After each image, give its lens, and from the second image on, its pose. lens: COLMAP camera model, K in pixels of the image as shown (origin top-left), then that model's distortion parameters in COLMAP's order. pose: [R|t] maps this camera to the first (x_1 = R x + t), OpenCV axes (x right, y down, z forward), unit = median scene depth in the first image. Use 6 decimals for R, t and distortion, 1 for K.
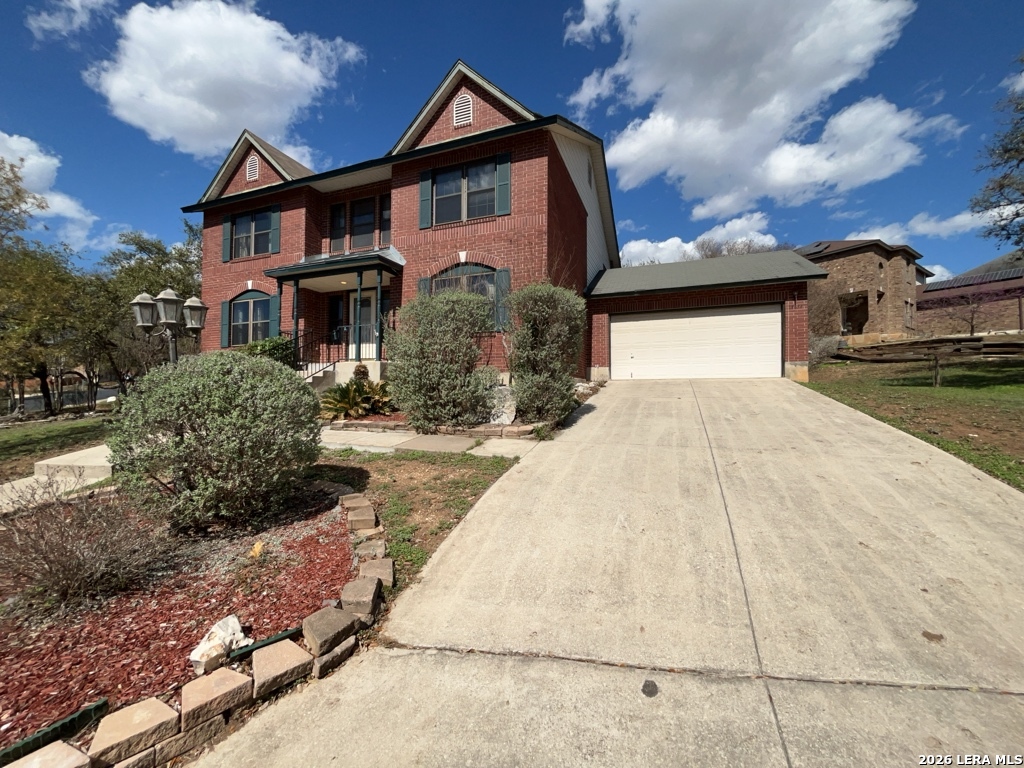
lens RADIAL K [[415.2, 0, 513.6], [0, 415.2, 384.6], [0, 0, 1]] dist [-0.006390, 0.000013]
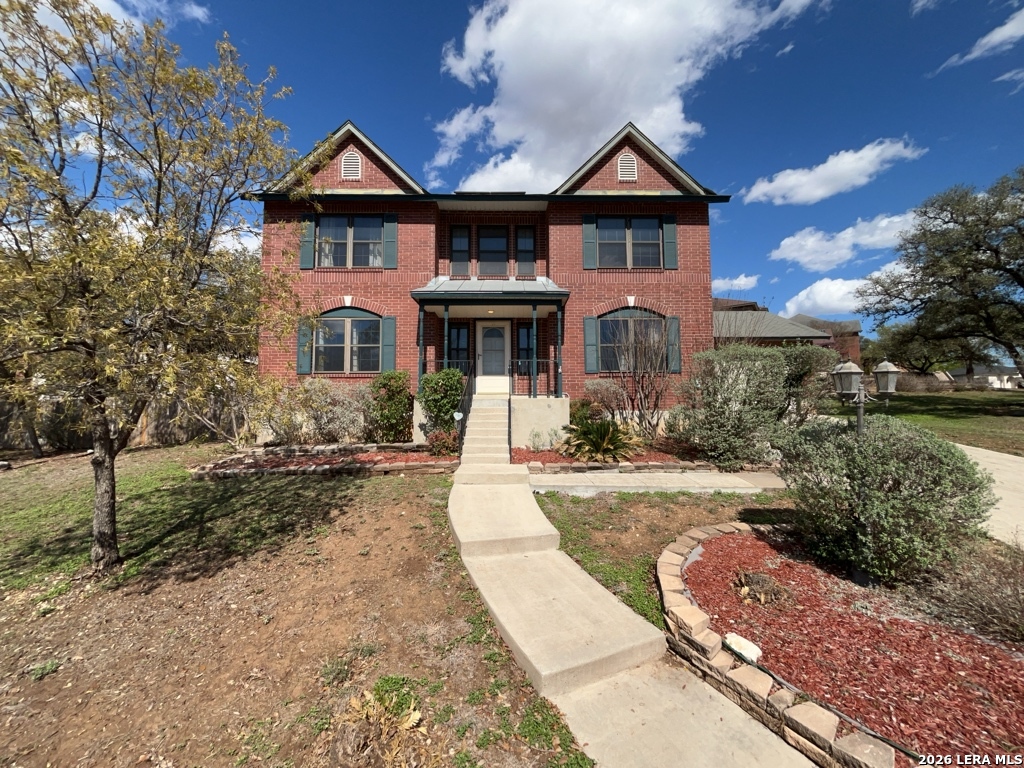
lens RADIAL K [[415.2, 0, 513.8], [0, 415.2, 383.9], [0, 0, 1]] dist [-0.006390, 0.000013]
pose [[0.928209, 0.021682, 0.371428, -0.738871], [-0.003269, 0.998737, -0.050131, -0.036874], [-0.372046, 0.045318, 0.927107, 0.119760]]
